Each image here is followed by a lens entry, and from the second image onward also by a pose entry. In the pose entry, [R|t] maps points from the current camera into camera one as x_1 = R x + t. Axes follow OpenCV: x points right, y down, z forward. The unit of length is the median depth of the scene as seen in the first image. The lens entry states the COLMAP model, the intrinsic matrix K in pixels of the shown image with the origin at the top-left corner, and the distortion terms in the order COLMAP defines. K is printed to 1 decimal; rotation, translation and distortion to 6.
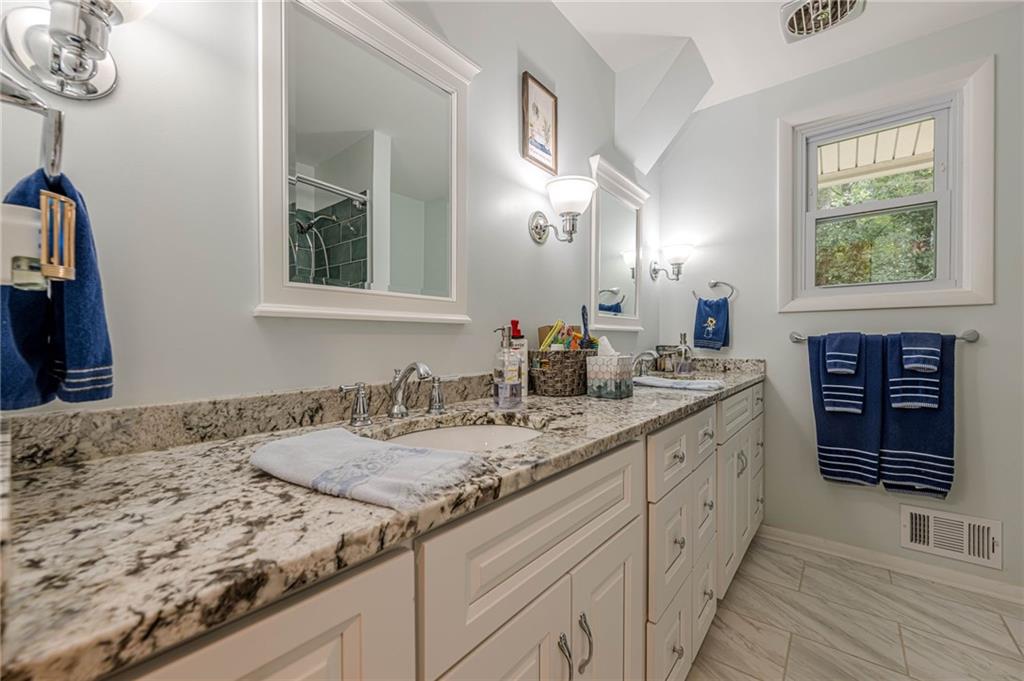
lens RADIAL K [[410.7, 0, 512.8], [0, 410.7, 334.1], [0, 0, 1]] dist [0.000763, 0.000012]
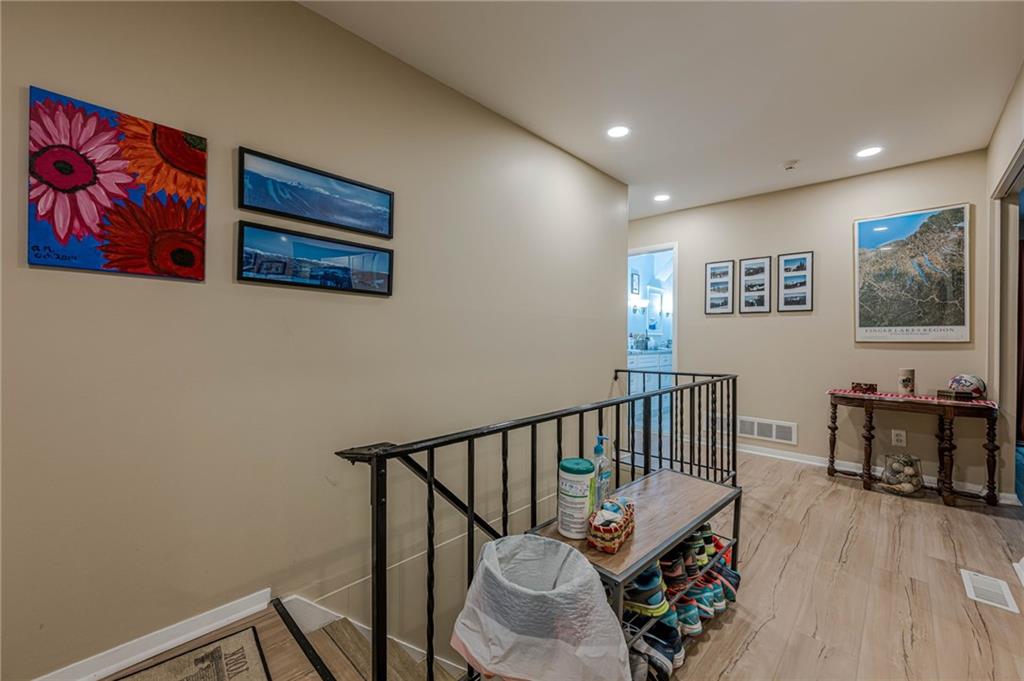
lens RADIAL K [[410.7, 0, 512.8], [0, 410.7, 334.1], [0, 0, 1]] dist [0.000763, 0.000012]
pose [[0.997094, 0.003876, -0.076081, -0.853620], [-0.003641, 0.999988, 0.003228, -0.027313], [0.076092, -0.002941, 0.997096, -3.229298]]
